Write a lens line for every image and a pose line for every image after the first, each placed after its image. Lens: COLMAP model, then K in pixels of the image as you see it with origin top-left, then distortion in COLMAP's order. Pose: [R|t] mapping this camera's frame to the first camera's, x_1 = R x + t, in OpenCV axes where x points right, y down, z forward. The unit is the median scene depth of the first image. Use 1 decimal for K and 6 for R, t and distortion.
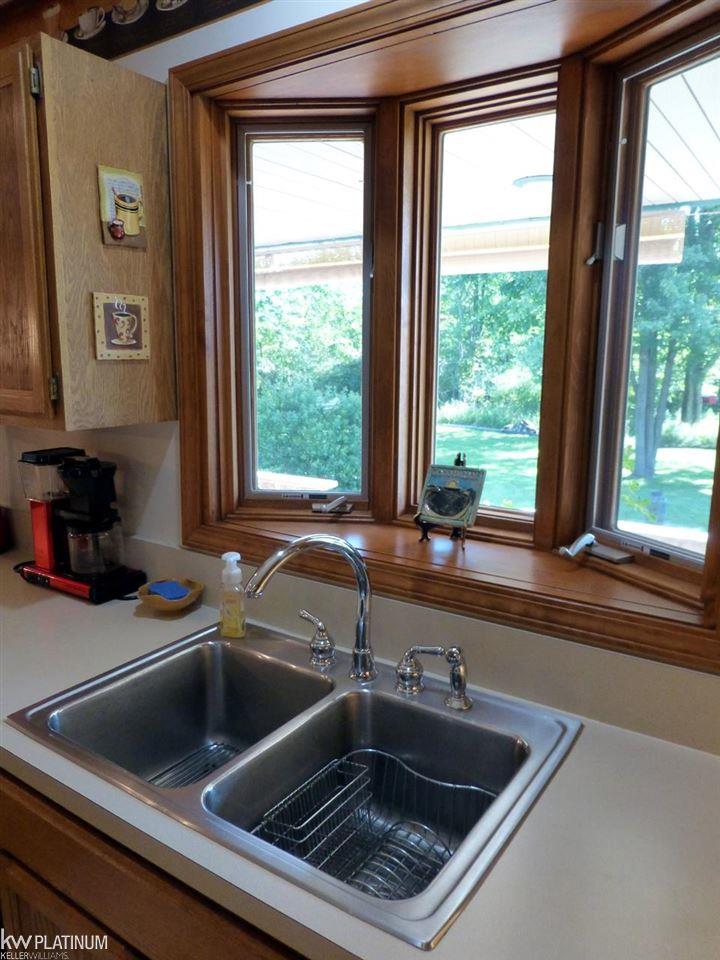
lens RADIAL K [[696.0, 0, 360.0], [0, 696.0, 480.0], [0, 0, 1]] dist [-0.016523, 0.004433]
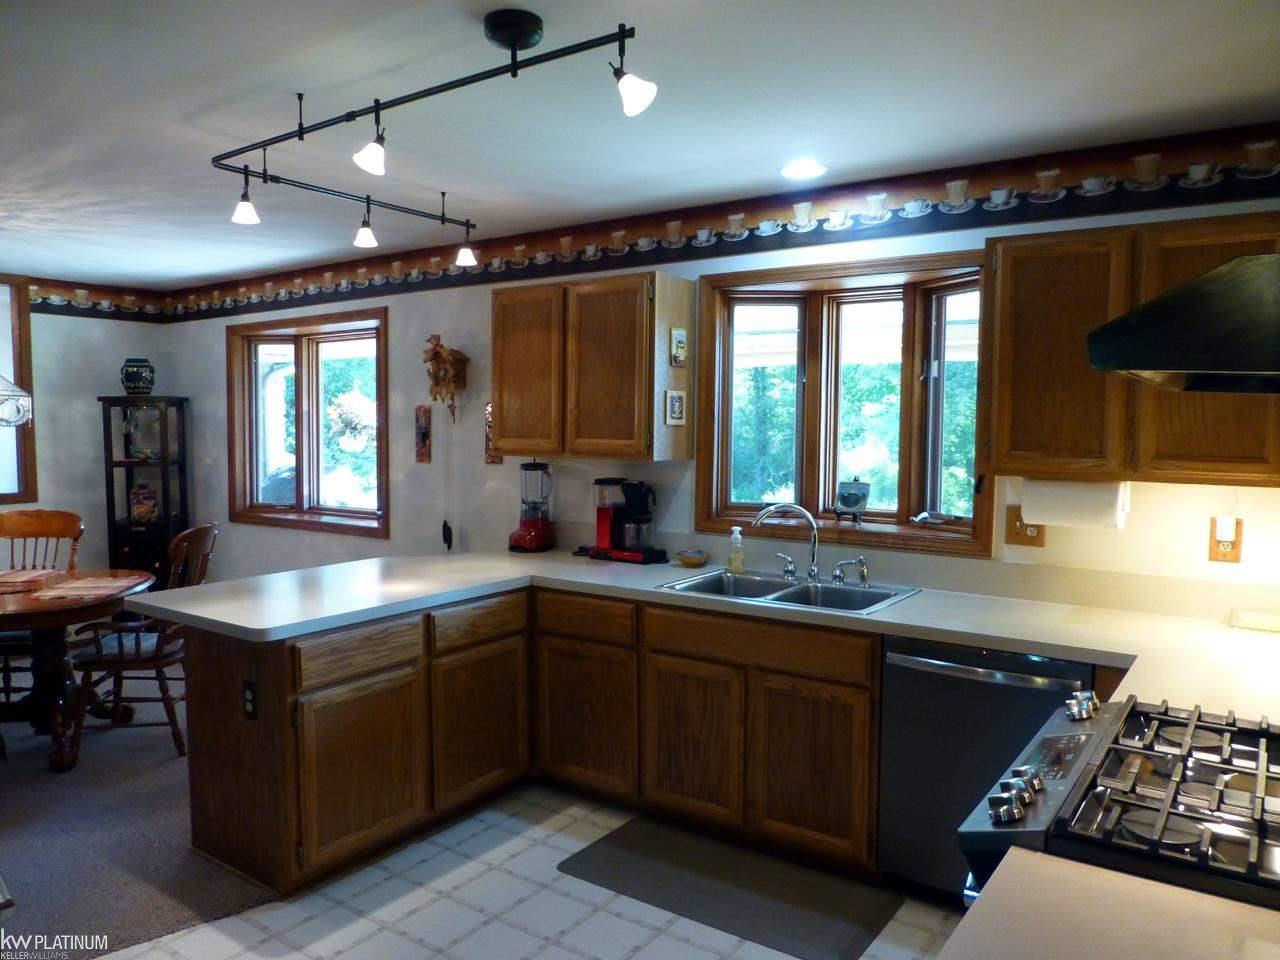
lens RADIAL K [[928.0, 0, 640.0], [0, 928.0, 480.0], [0, 0, 1]] dist [-0.016523, 0.004433]
pose [[0.999775, 0.003802, -0.020860, -0.388191], [-0.006328, 0.992459, -0.122410, 0.286016], [0.020237, 0.122515, 0.992260, -1.492719]]
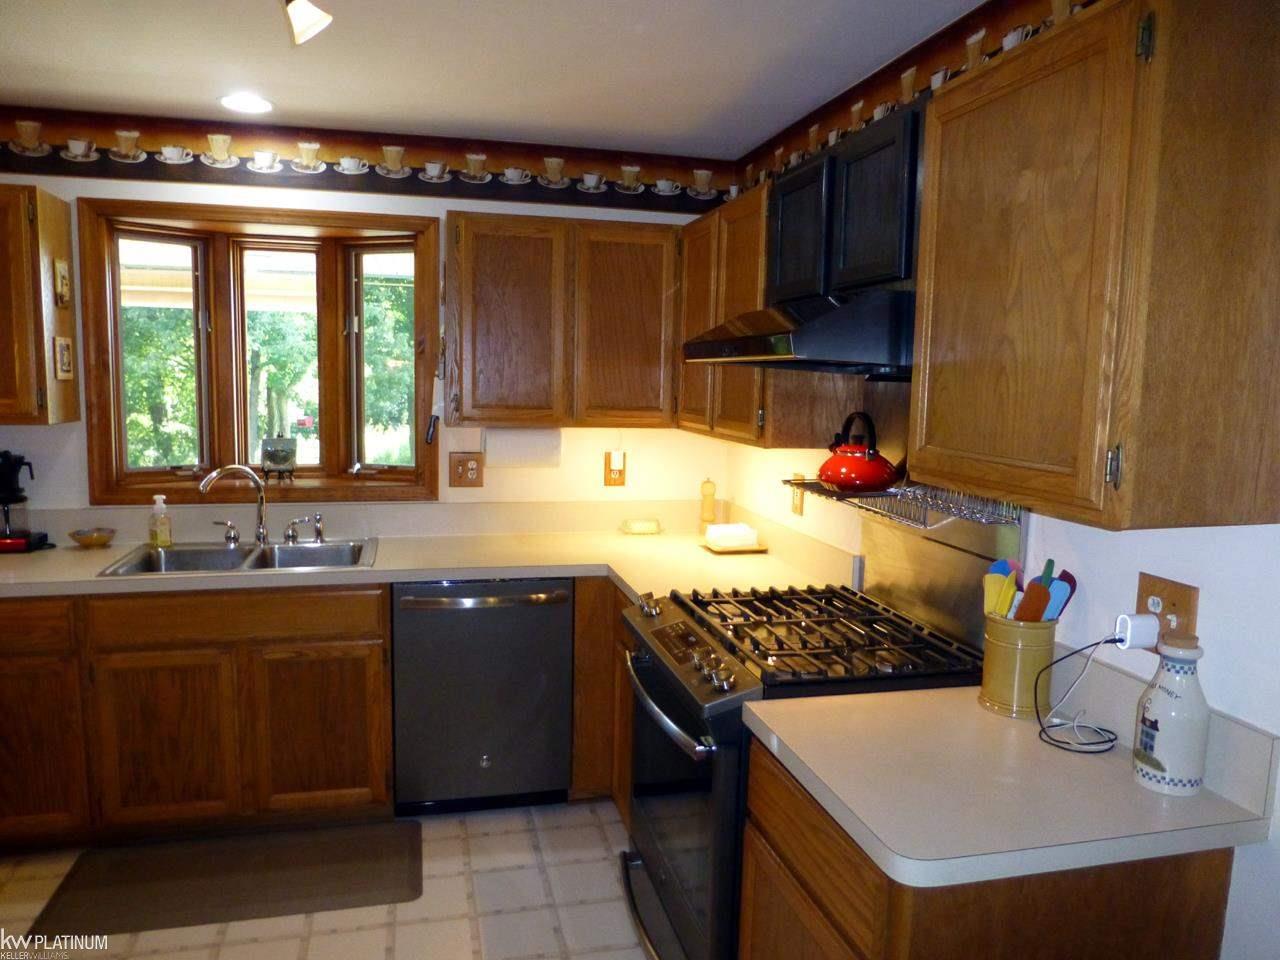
lens RADIAL K [[928.0, 0, 640.0], [0, 928.0, 480.0], [0, 0, 1]] dist [-0.016523, 0.004433]
pose [[0.672021, -0.077541, 0.736461, -1.021112], [0.123573, 0.992301, -0.008283, 0.227067], [-0.730149, 0.096573, 0.676429, -1.313894]]
